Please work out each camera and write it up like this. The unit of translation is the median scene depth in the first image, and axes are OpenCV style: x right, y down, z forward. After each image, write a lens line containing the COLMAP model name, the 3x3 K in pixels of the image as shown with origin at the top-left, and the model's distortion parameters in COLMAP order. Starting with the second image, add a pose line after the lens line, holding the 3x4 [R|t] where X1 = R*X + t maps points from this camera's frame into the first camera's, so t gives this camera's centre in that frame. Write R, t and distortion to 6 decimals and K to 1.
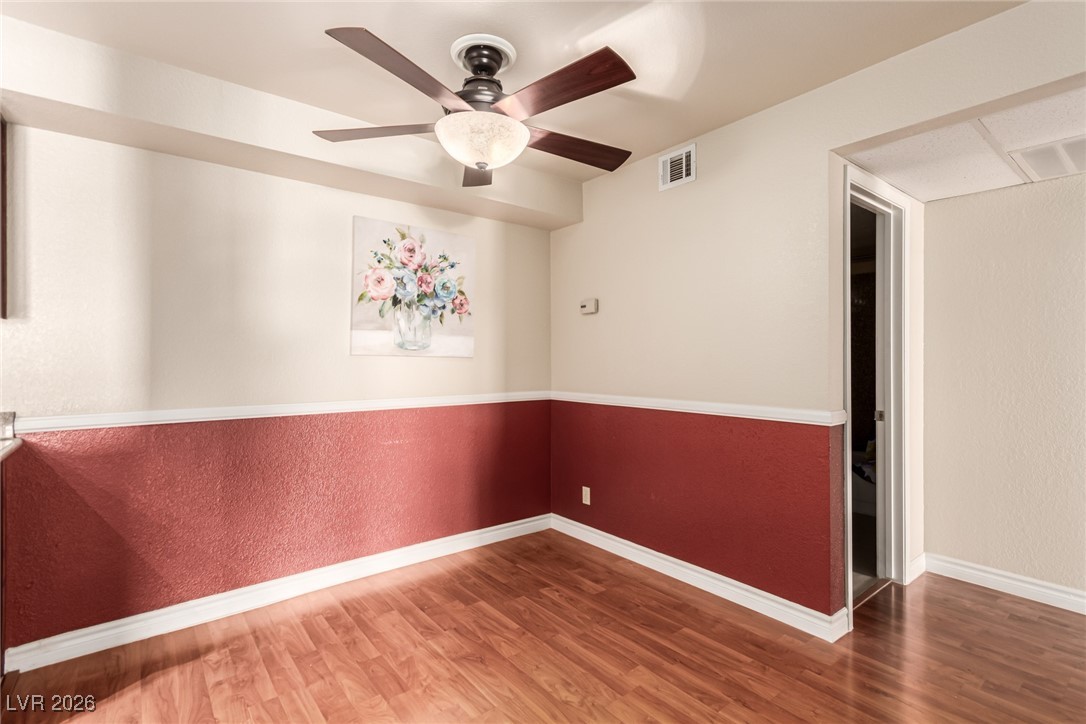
lens RADIAL K [[506.0, 0, 539.4], [0, 506.0, 358.1], [0, 0, 1]] dist [0.003162, 0.002594]
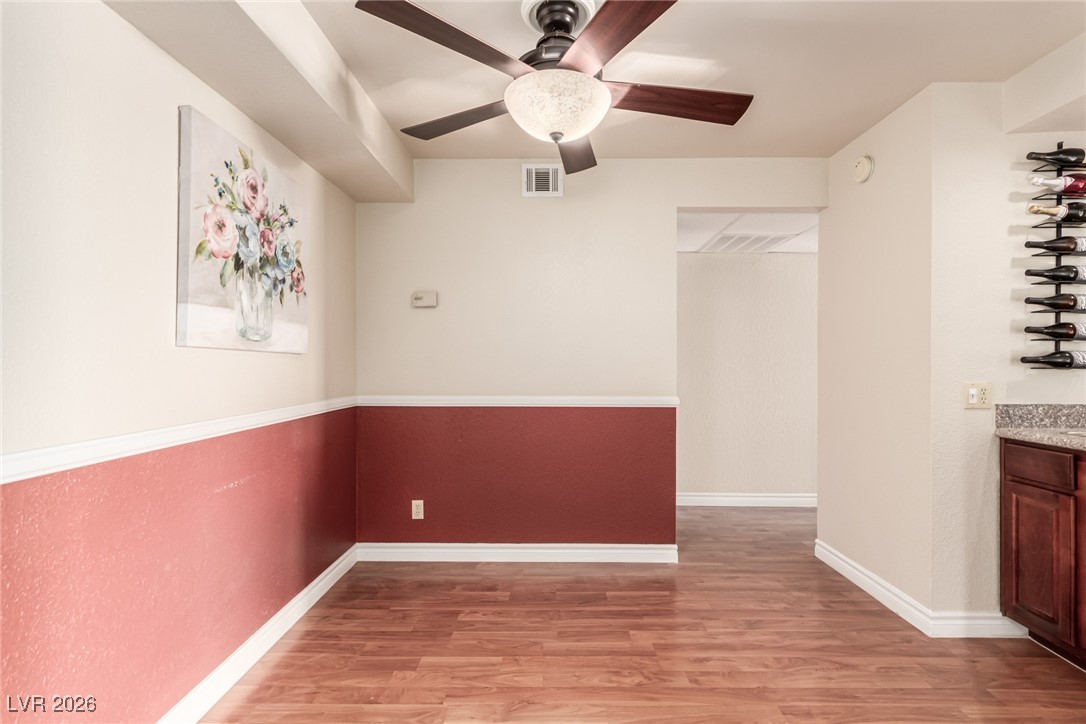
lens RADIAL K [[506.0, 0, 548.4], [0, 506.0, 364.6], [0, 0, 1]] dist [0.003162, 0.002594]
pose [[0.631633, -0.002142, 0.775264, -0.538834], [-0.004699, 0.999967, 0.006591, 0.008387], [-0.775253, -0.007806, 0.631602, 0.302429]]
